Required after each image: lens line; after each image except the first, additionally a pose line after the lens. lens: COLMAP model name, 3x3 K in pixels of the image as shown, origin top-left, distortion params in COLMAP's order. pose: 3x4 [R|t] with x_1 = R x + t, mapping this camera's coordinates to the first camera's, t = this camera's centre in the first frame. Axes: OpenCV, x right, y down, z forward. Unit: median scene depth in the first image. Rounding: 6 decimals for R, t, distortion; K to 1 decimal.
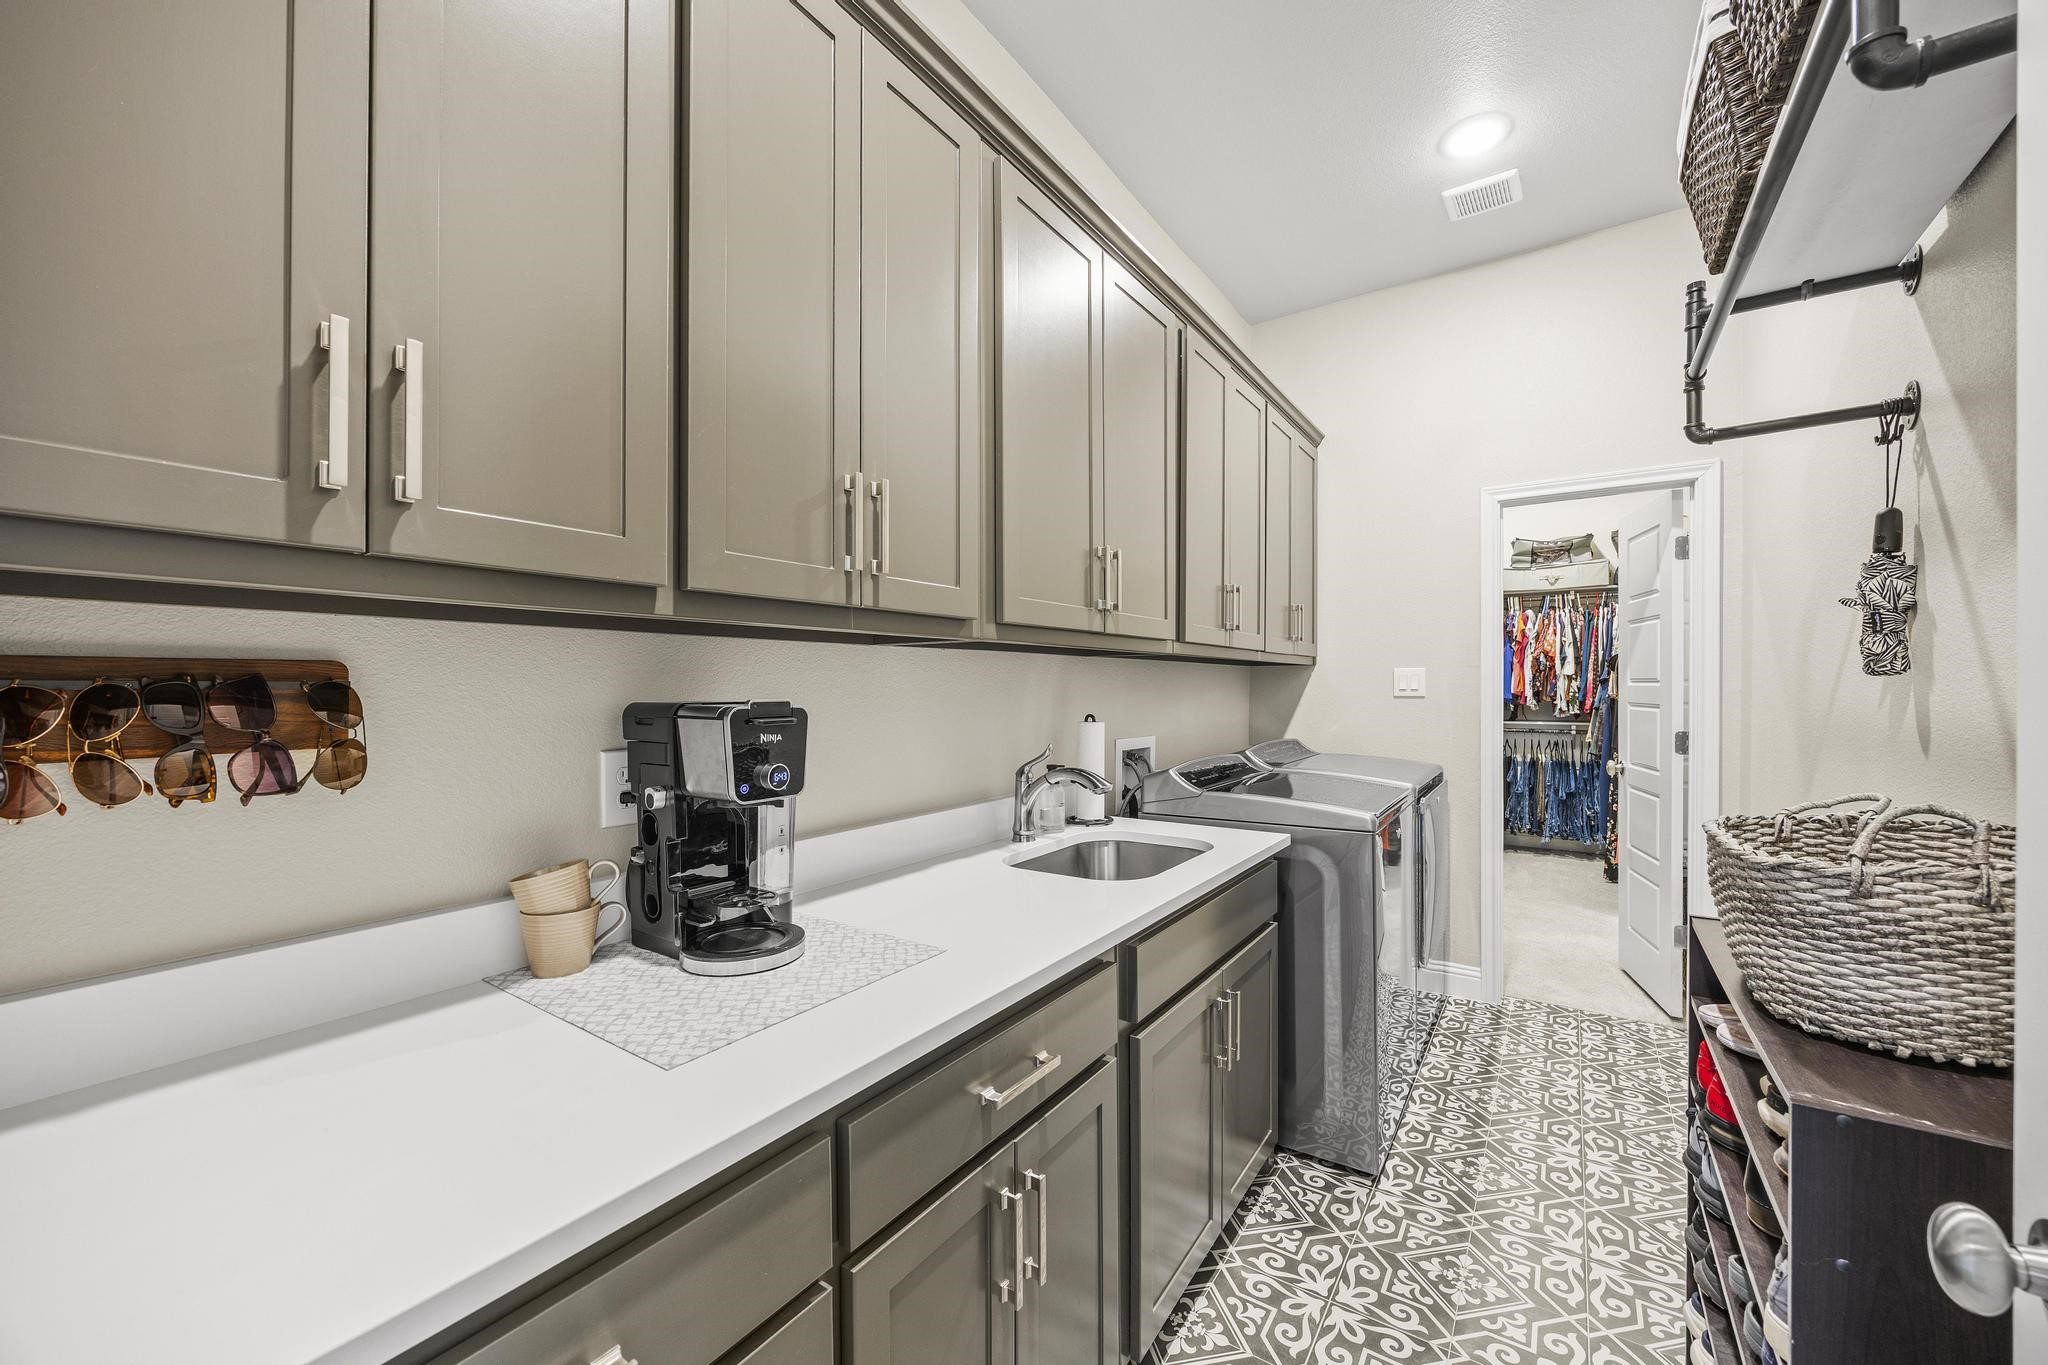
lens RADIAL K [[804.2, 0, 1024.0], [0, 804.2, 682.5], [0, 0, 1]] dist [-0.000157, 0.000002]
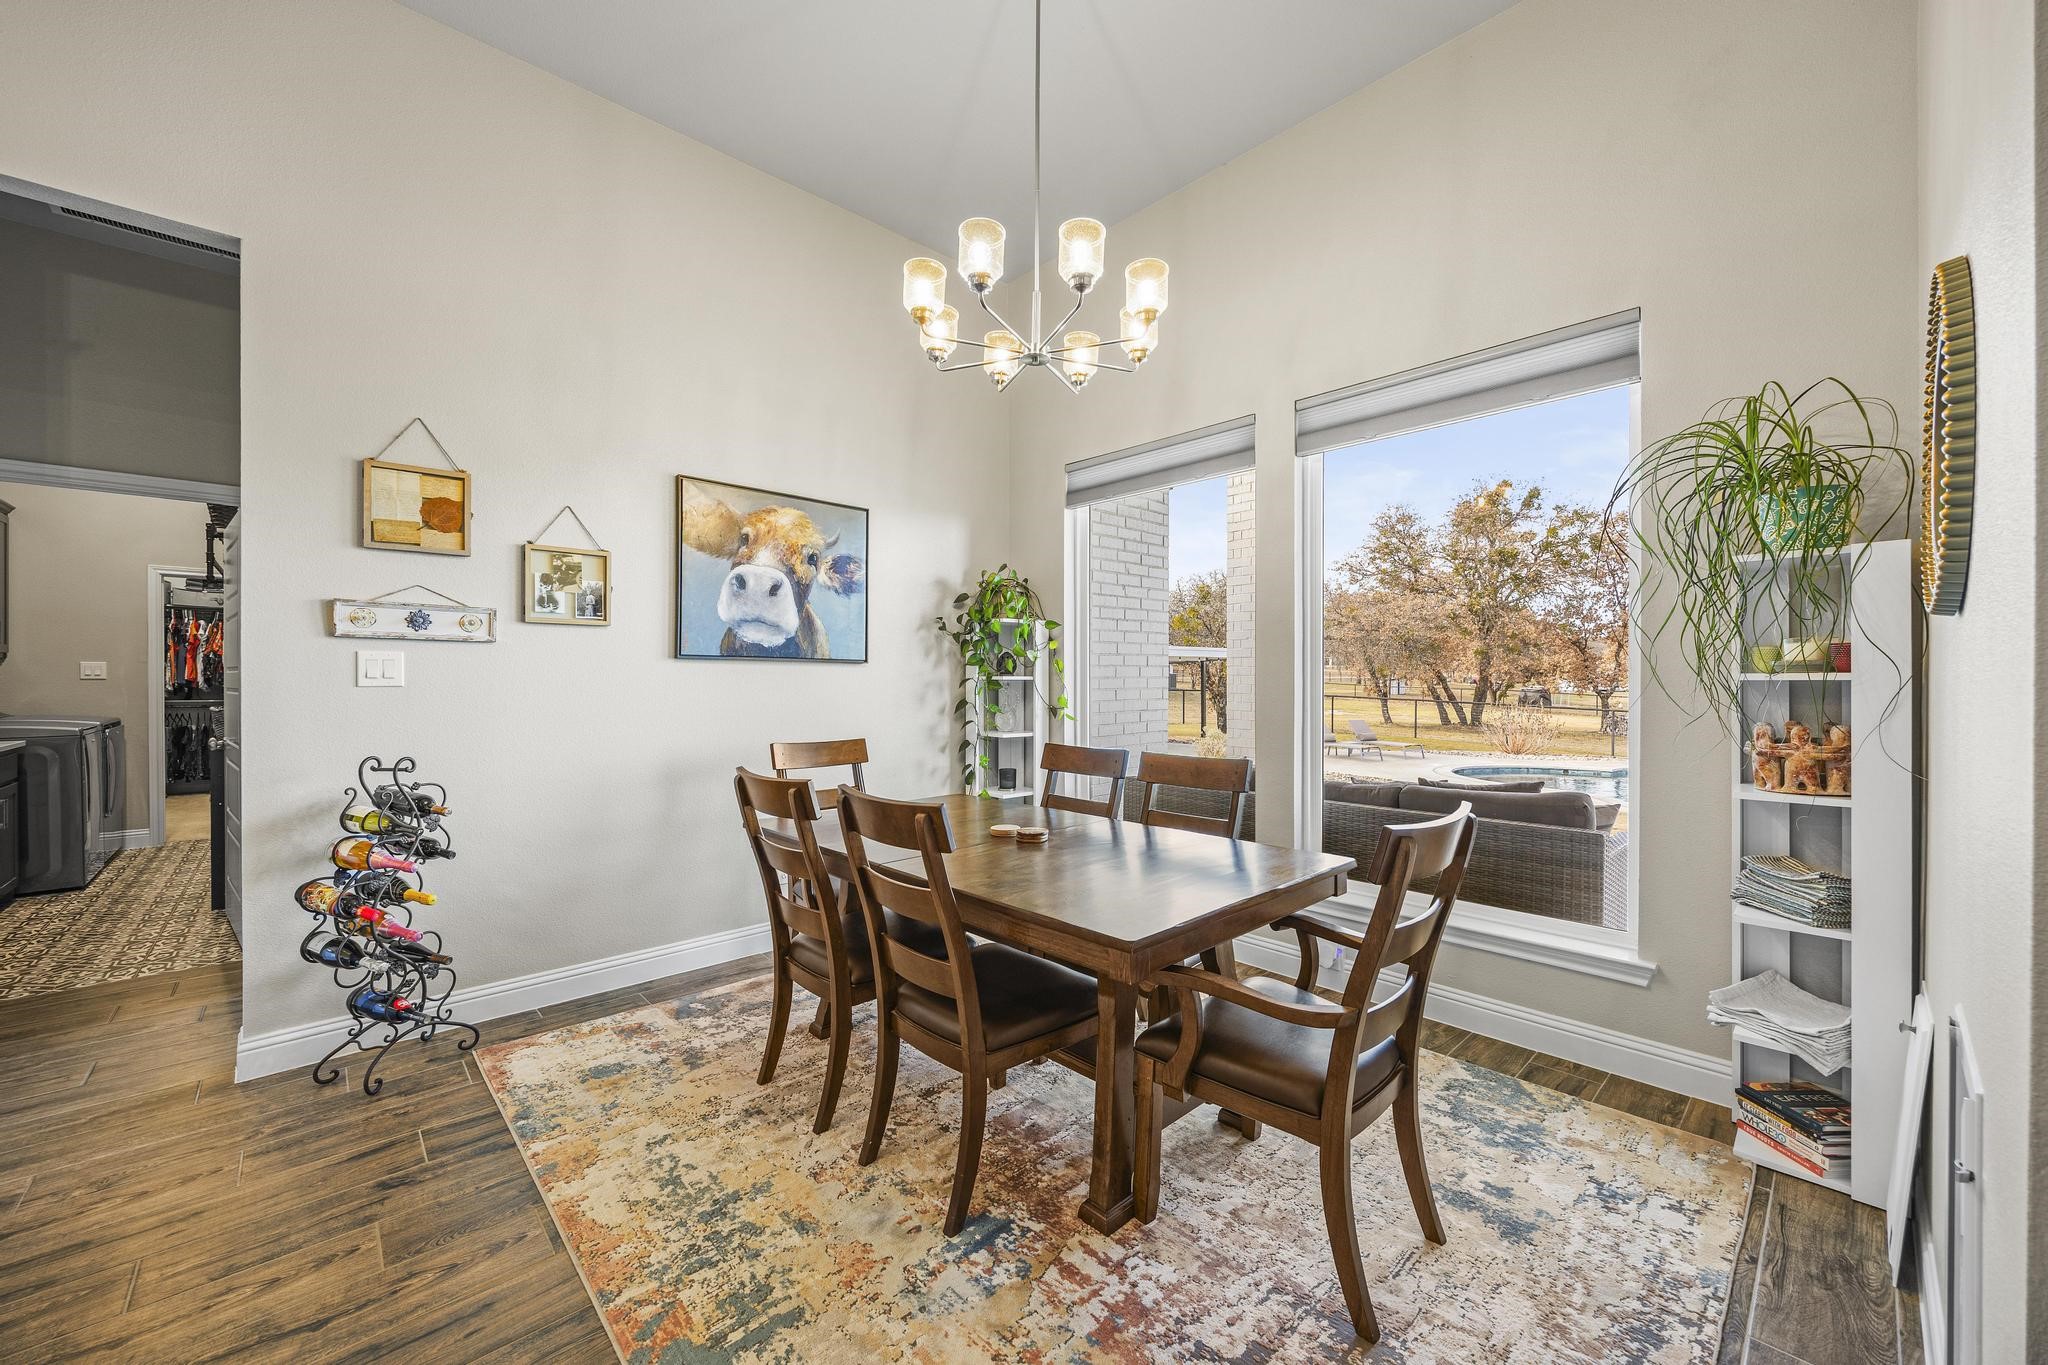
lens RADIAL K [[779.3, 0, 1028.6], [0, 779.3, 673.4], [0, 0, 1]] dist [-0.000941, -0.000033]
pose [[0.220223, 0.000400, 0.975449, -0.690790], [0.000795, 1.000000, -0.000590, 0.008116], [-0.975449, 0.000906, 0.220223, -1.291038]]
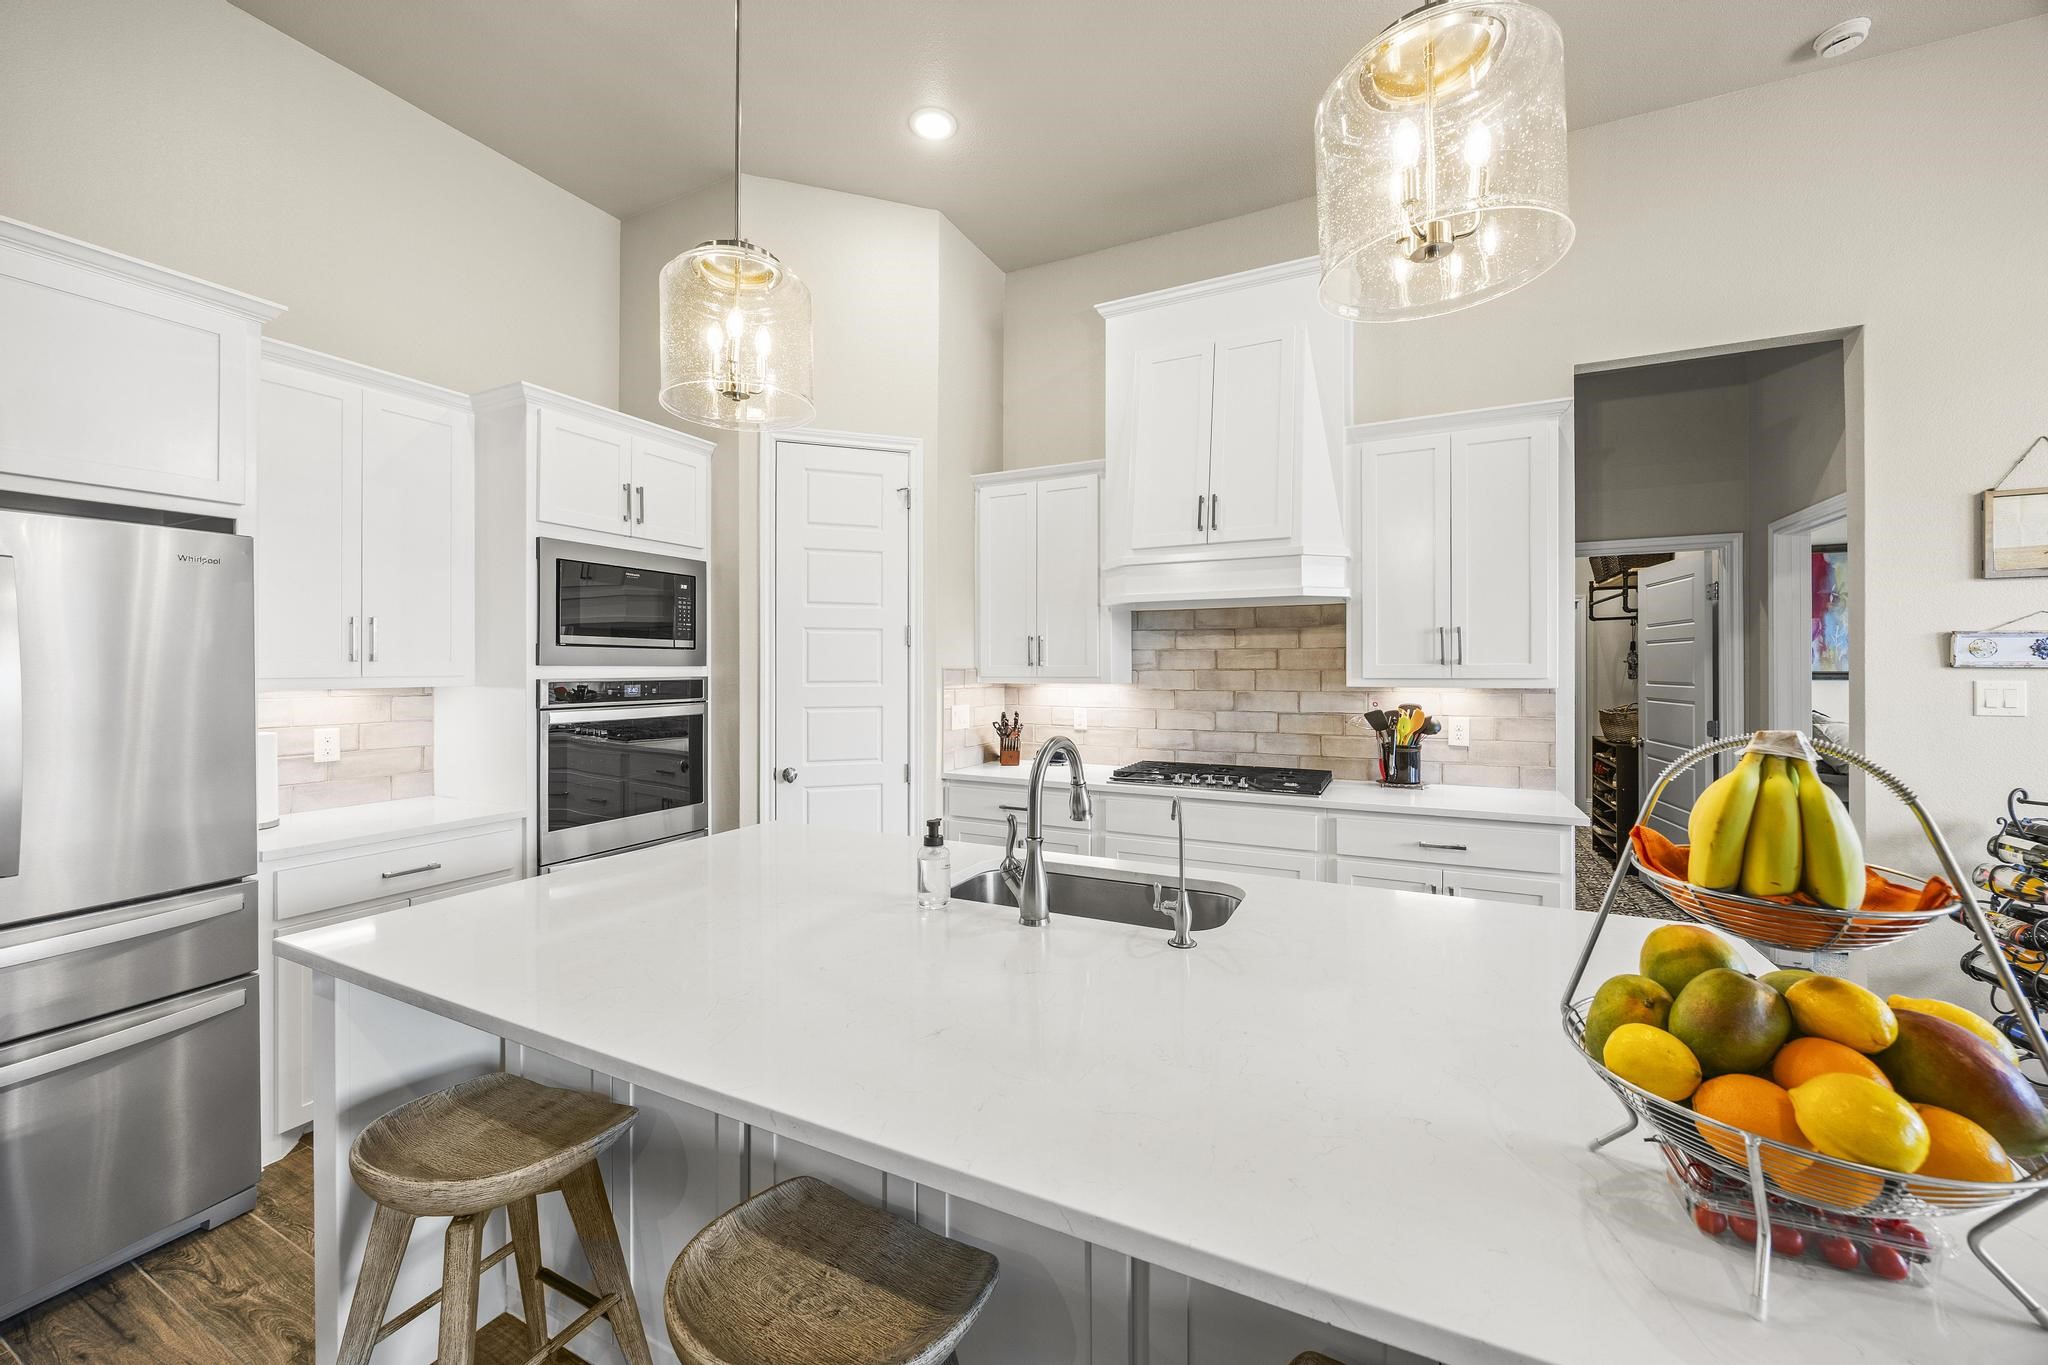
lens RADIAL K [[779.3, 0, 1028.6], [0, 779.3, 673.4], [0, 0, 1]] dist [-0.000941, -0.000033]
pose [[0.990710, -0.008644, 0.135719, -1.125228], [0.008137, 0.999958, 0.004290, -0.033071], [-0.135750, -0.003146, 0.990738, -1.122771]]
